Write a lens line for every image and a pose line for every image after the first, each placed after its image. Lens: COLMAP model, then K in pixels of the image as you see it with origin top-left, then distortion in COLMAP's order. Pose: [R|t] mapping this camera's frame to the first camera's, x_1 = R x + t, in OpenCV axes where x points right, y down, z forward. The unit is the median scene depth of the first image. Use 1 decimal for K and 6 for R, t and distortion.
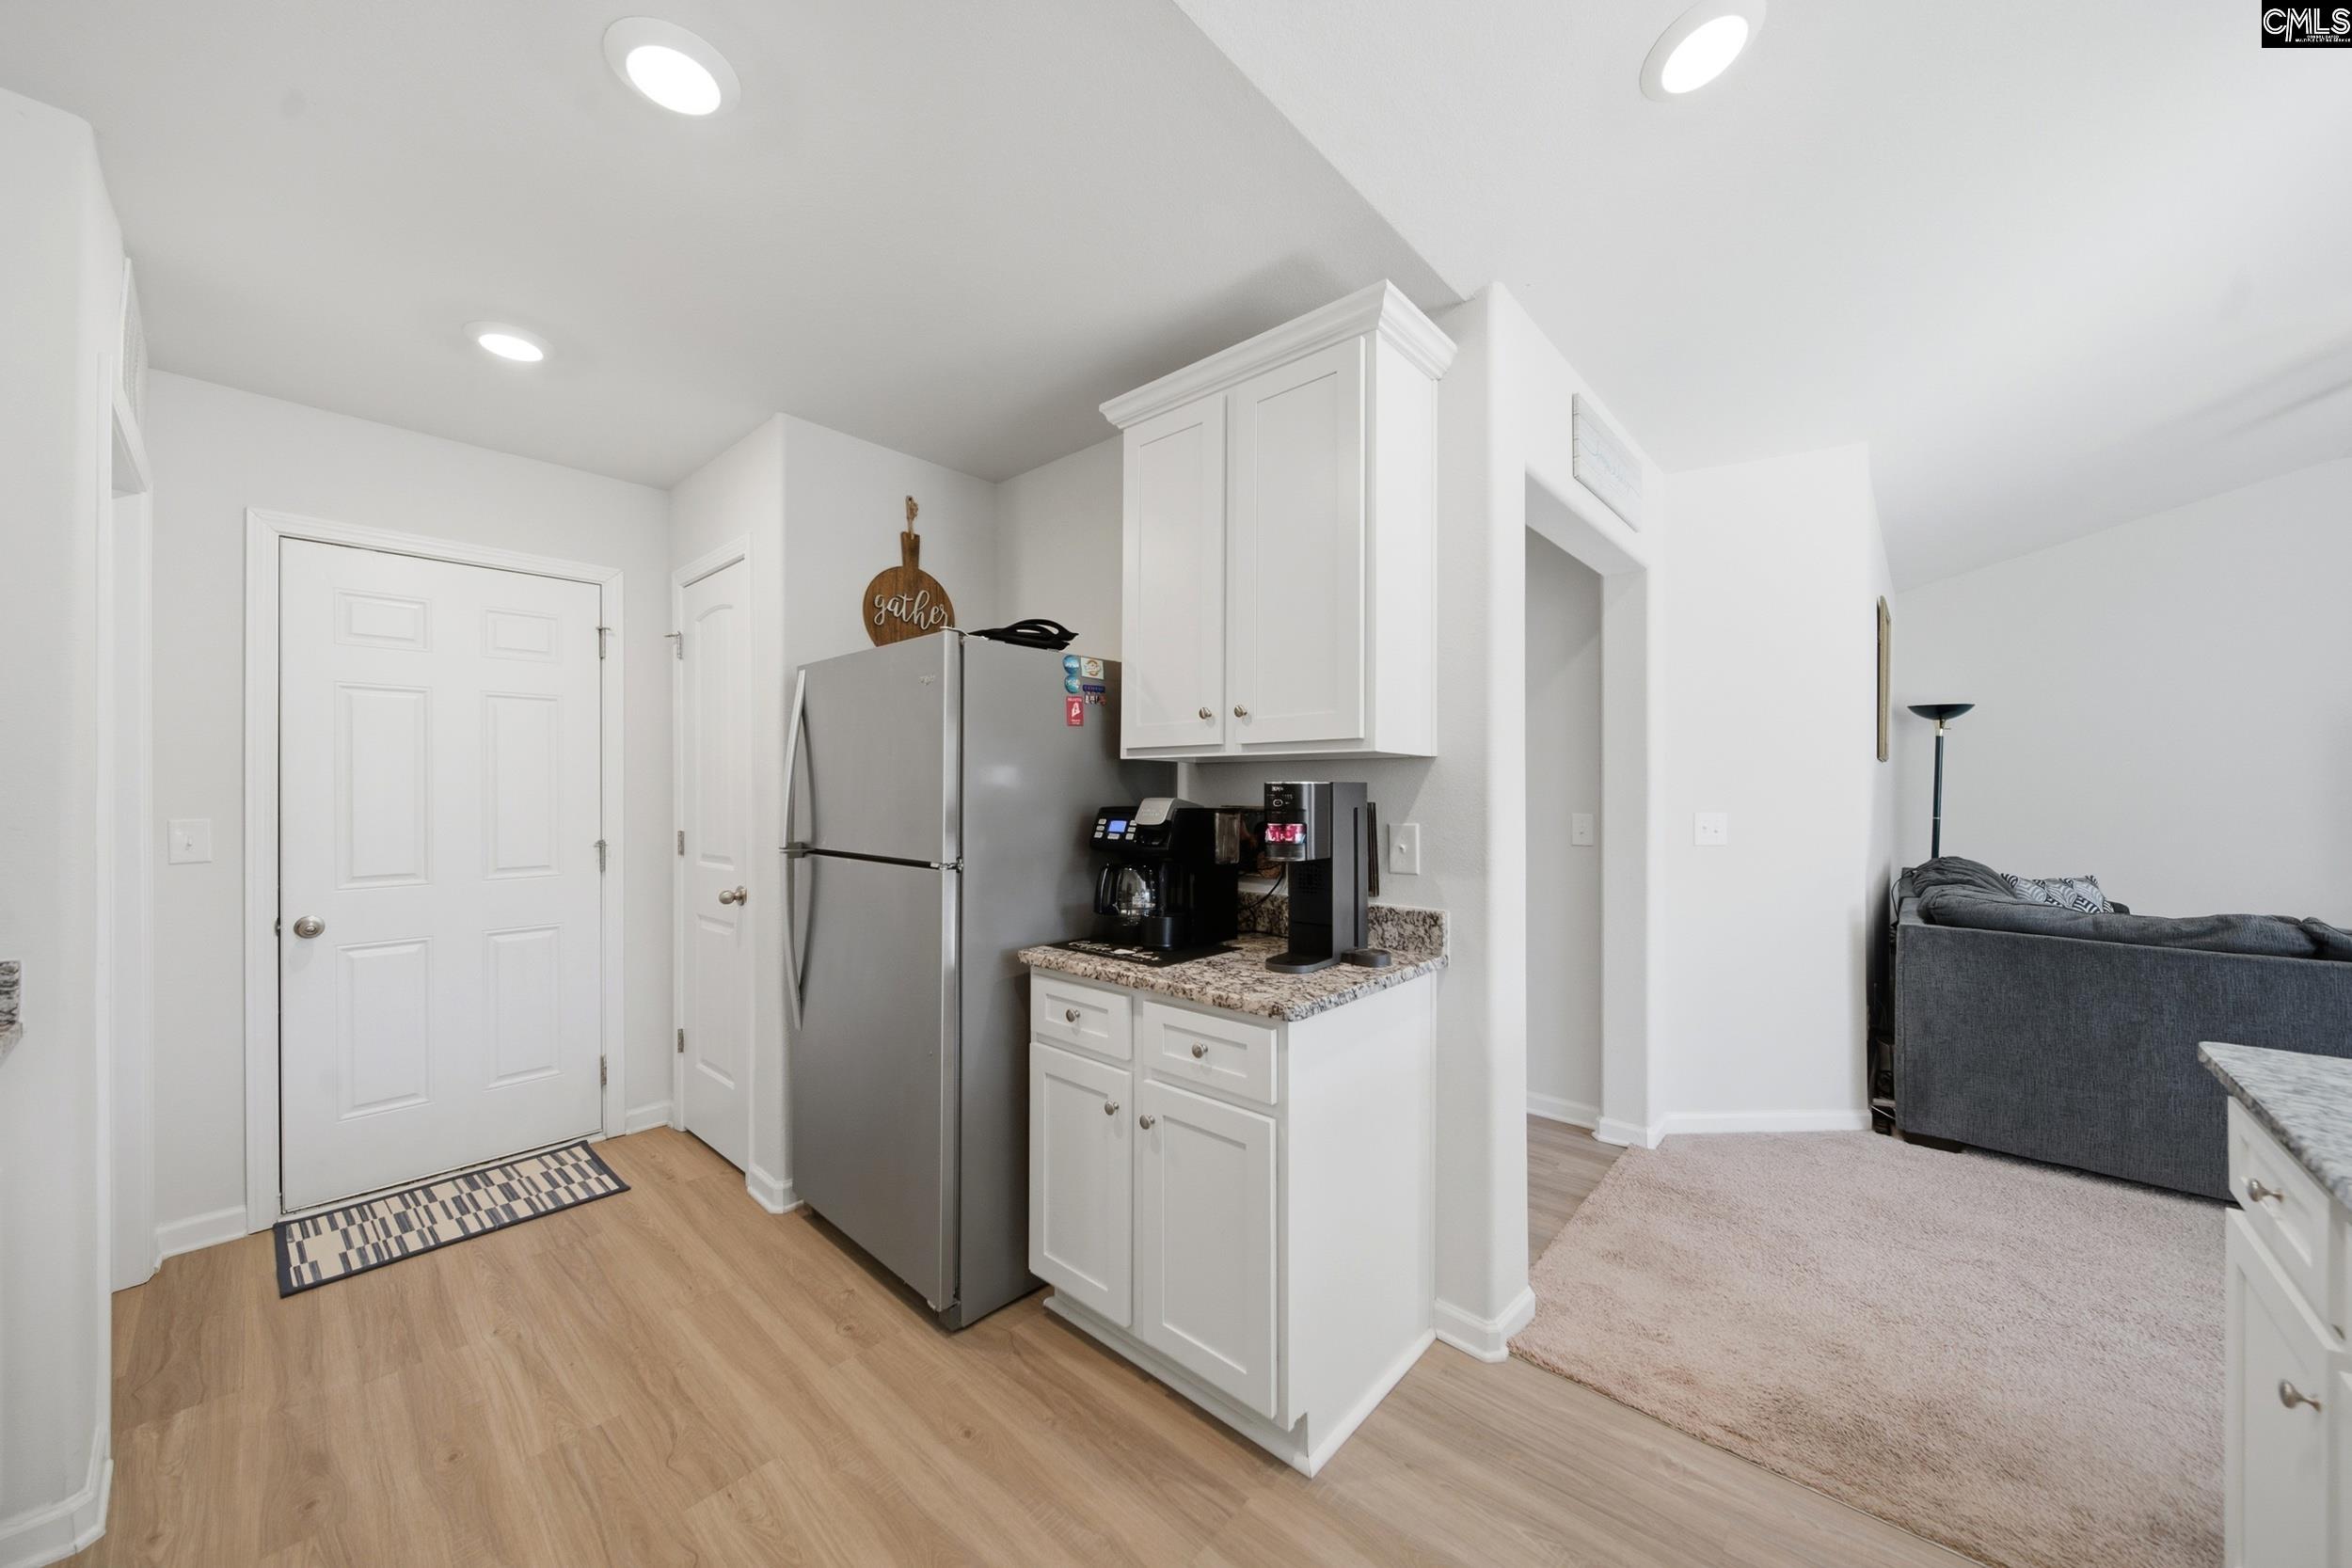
lens RADIAL K [[850.1, 0, 1177.9], [0, 850.1, 777.7], [0, 0, 1]] dist [0.001074, -0.000018]
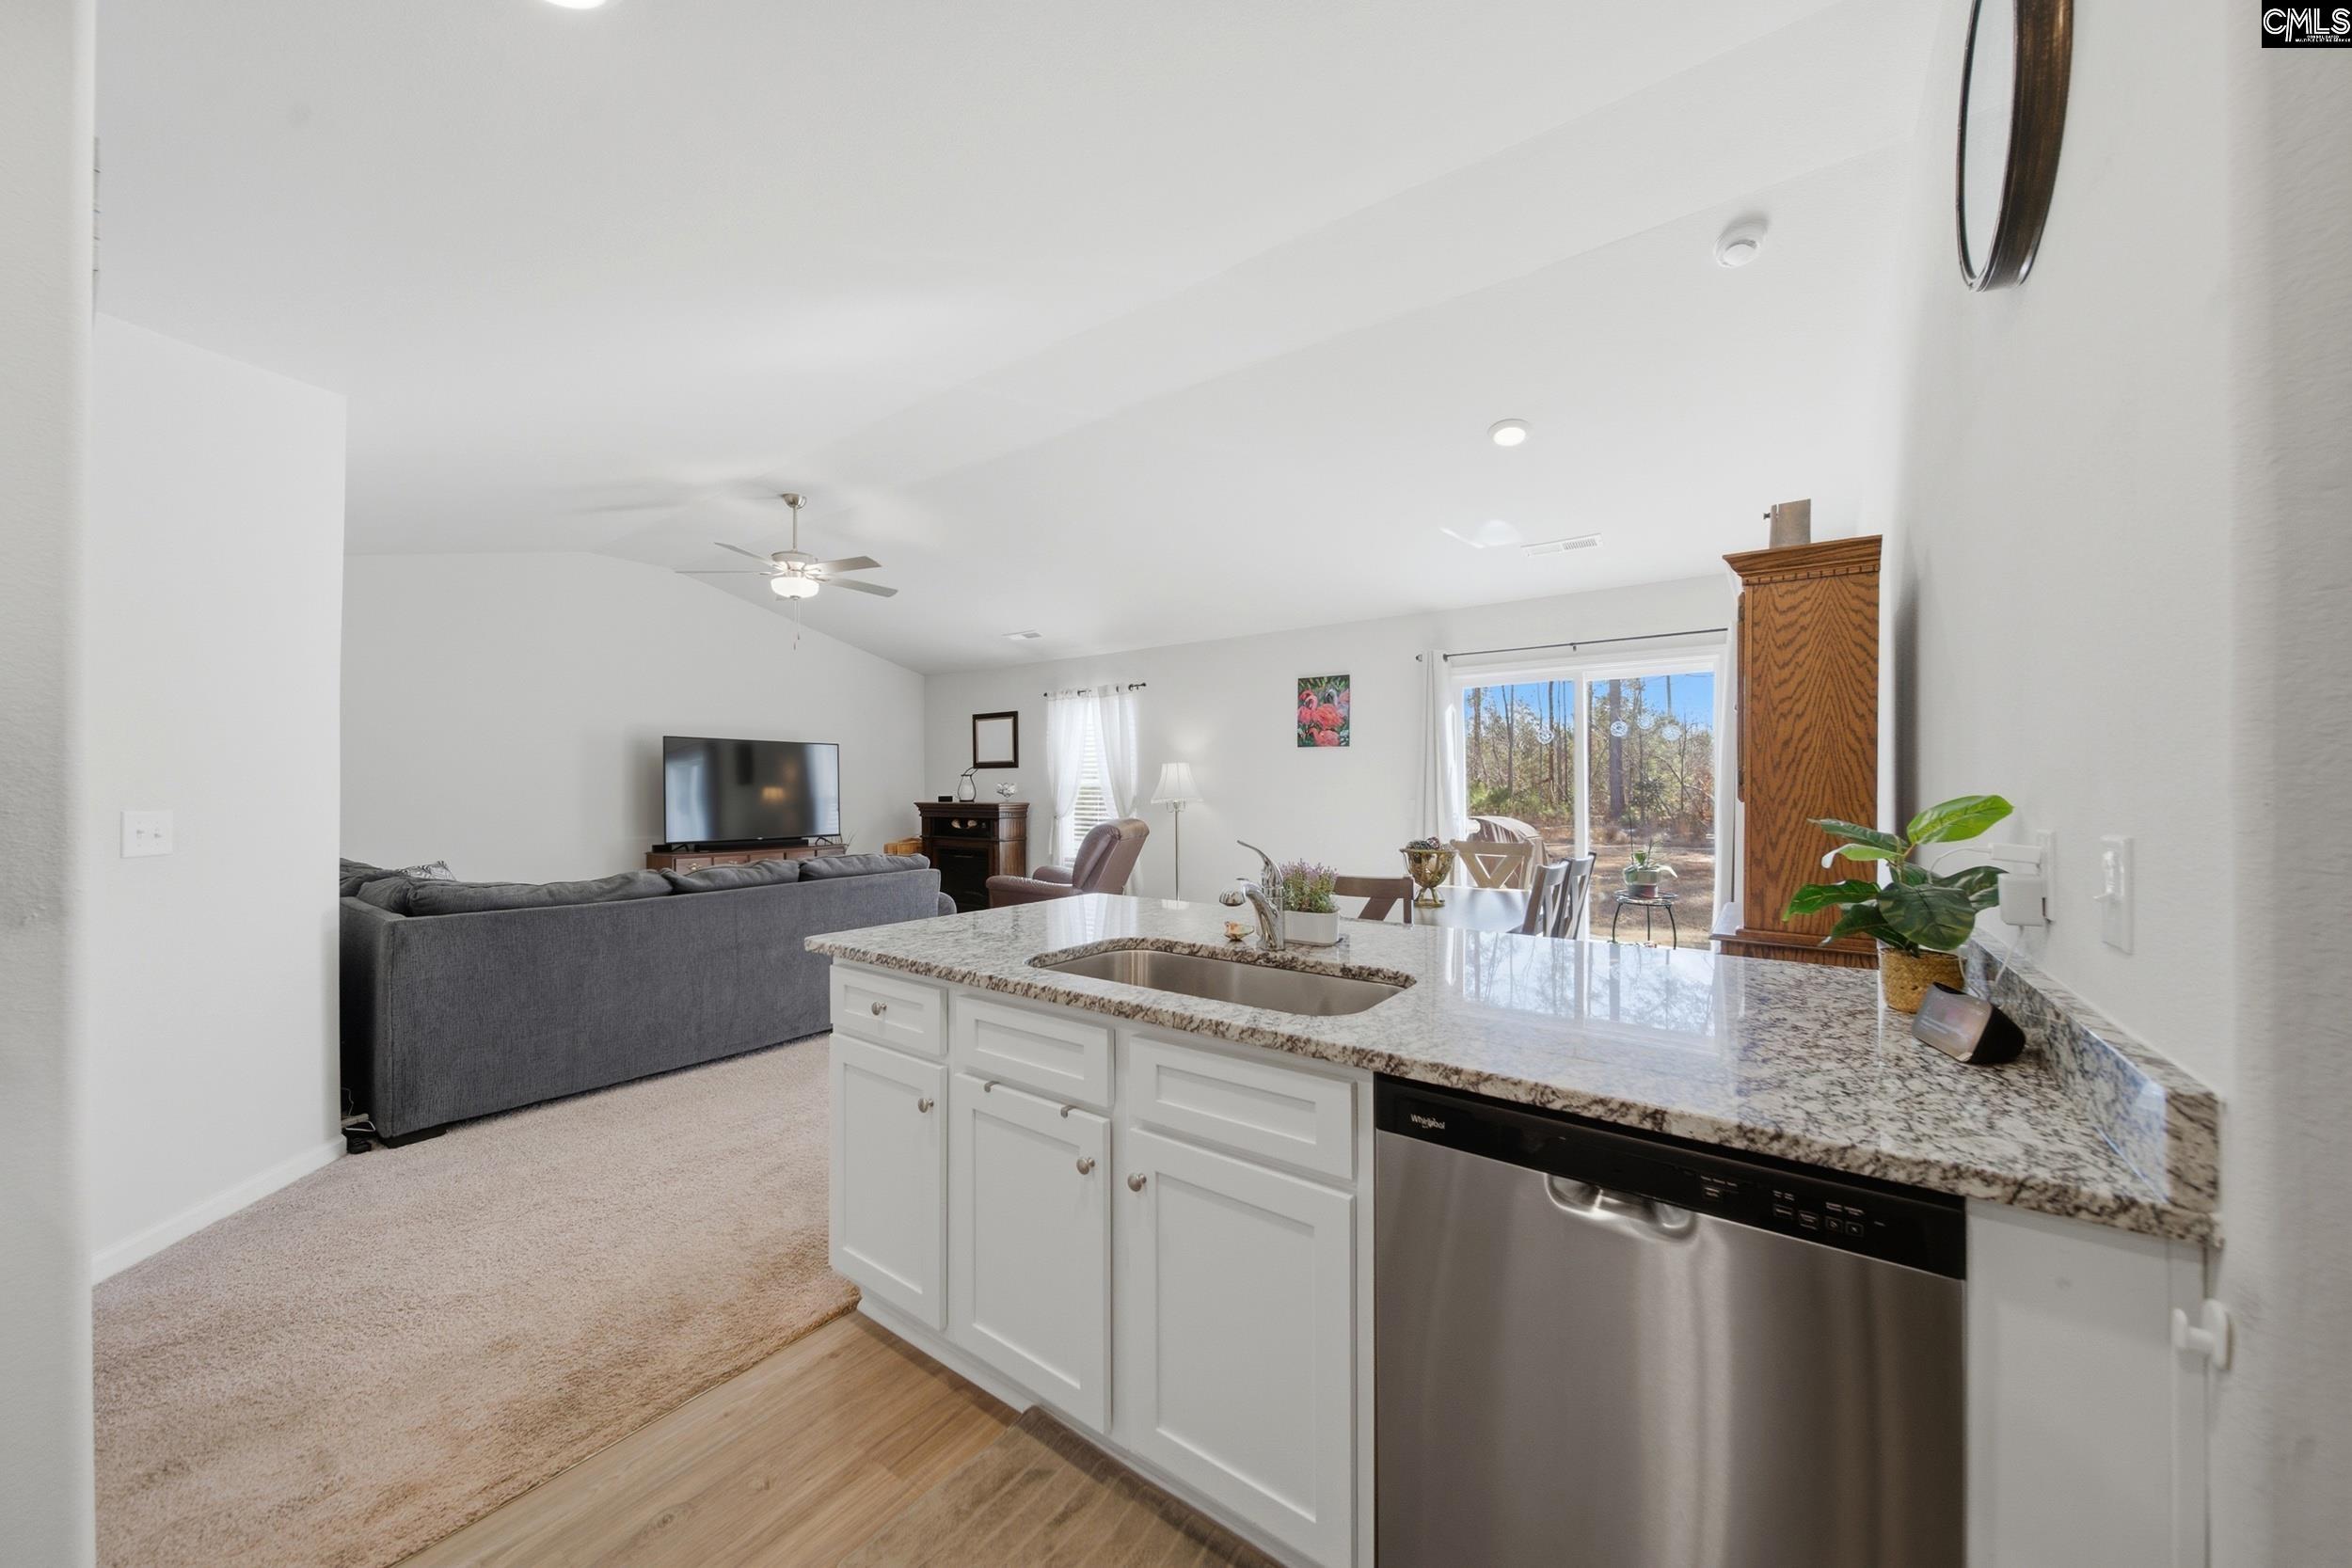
lens RADIAL K [[850.1, 0, 1177.9], [0, 850.1, 777.7], [0, 0, 1]] dist [0.001074, -0.000018]
pose [[-0.112156, 0.012703, 0.993609, -0.224685], [-0.011830, 0.999830, -0.014118, 0.016643], [-0.993620, -0.013338, -0.111987, 0.264386]]
